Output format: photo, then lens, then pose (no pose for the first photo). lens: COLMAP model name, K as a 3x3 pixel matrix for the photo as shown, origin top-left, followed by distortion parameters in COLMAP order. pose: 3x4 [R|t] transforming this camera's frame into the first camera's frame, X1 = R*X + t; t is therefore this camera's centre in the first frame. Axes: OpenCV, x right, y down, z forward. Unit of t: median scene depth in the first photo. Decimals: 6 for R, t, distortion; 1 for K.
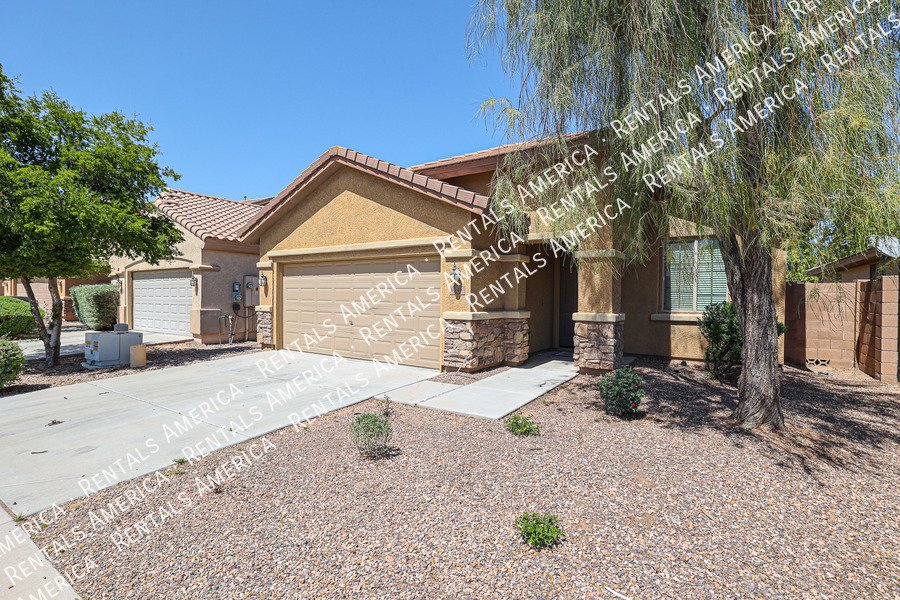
lens RADIAL K [[427.1, 0, 455.9], [0, 427.1, 301.2], [0, 0, 1]] dist [-0.004198, 0.000140]
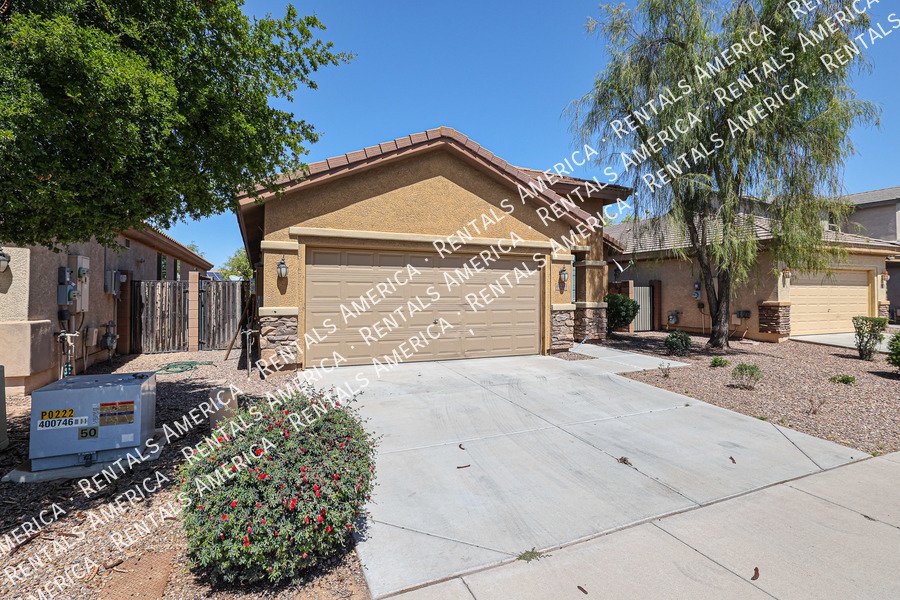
lens RADIAL K [[427.1, 0, 451.6], [0, 427.1, 293.3], [0, 0, 1]] dist [-0.004198, 0.000140]
pose [[0.550242, -0.006810, 0.834978, -1.007921], [0.013275, 0.999912, -0.000593, -0.008459], [-0.834900, 0.011411, 0.550284, 0.482716]]
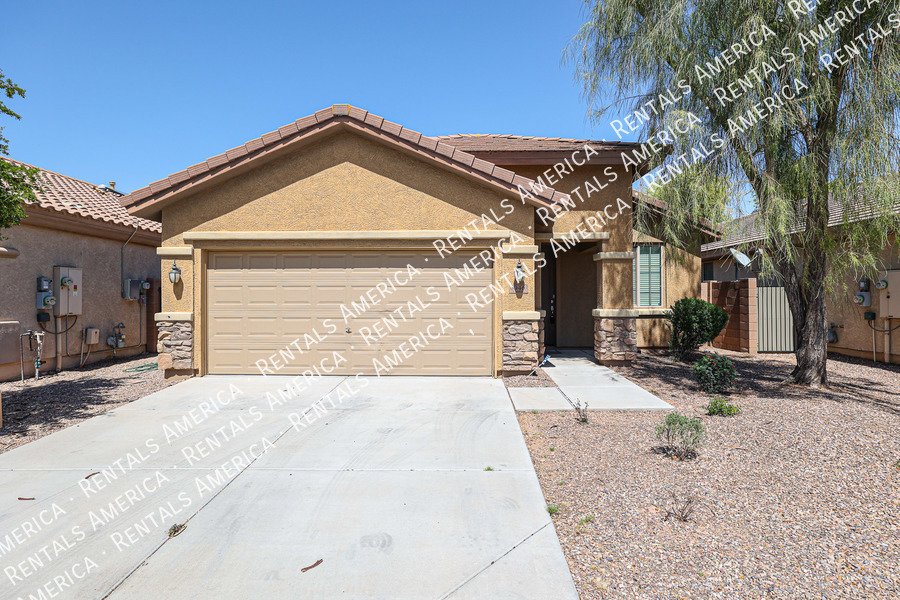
lens RADIAL K [[466.4, 0, 452.5], [0, 466.4, 299.3], [0, 0, 1]] dist [0.001857, -0.000059]
pose [[0.845618, -0.011486, 0.533665, -0.554914], [0.015500, 0.999875, -0.003040, -0.001211], [-0.533563, 0.010843, 0.845691, 0.173144]]
